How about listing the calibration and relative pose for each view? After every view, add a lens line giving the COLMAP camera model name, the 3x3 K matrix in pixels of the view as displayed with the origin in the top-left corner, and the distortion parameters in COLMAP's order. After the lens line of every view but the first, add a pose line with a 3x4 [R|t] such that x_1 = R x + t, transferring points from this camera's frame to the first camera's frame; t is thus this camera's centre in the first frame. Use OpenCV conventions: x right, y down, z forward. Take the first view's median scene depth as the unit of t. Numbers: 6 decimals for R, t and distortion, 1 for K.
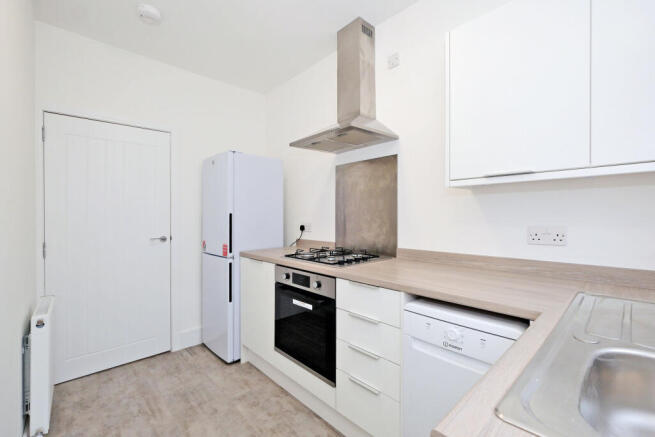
lens RADIAL K [[284.4, 0, 327.5], [0, 284.4, 218.5], [0, 0, 1]] dist [-0.000719, -0.000043]
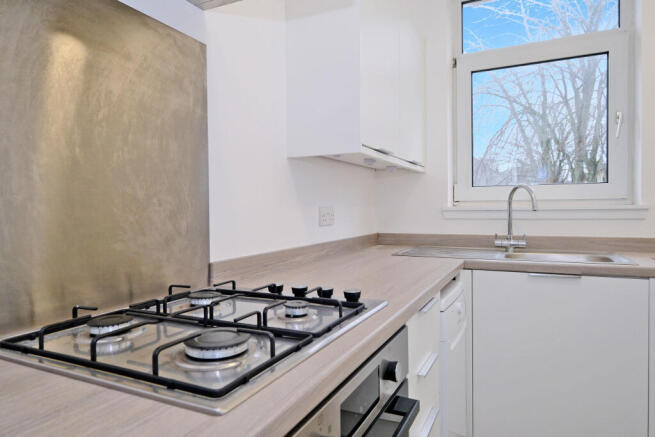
lens RADIAL K [[421.7, 0, 327.5], [0, 421.7, 218.5], [0, 0, 1]] dist [-0.001030, -0.000203]
pose [[-0.368628, -0.013947, 0.929472, -0.417454], [0.016516, 0.999631, 0.021550, 0.025152], [-0.929430, 0.023295, -0.368262, 1.068854]]
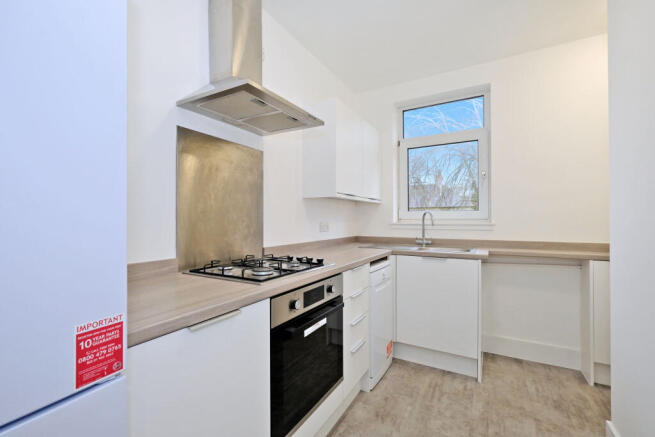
lens RADIAL K [[284.4, 0, 327.5], [0, 284.4, 218.5], [0, 0, 1]] dist [-0.000719, -0.000043]
pose [[-0.300696, 0.011185, 0.953654, -0.754287], [0.007827, 0.999926, -0.009259, 0.014845], [-0.953688, 0.004680, -0.300762, 1.083190]]
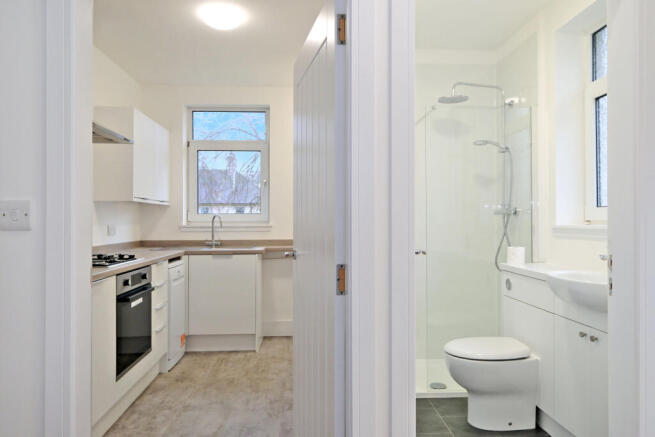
lens RADIAL K [[447.5, 0, 327.5], [0, 447.5, 218.5], [0, 0, 1]] dist [0.002266, 0.001287]
pose [[-0.776071, 0.010803, 0.630553, -1.498397], [0.009496, 0.999940, -0.005444, 0.009897], [-0.630574, 0.001763, -0.776127, 1.648161]]
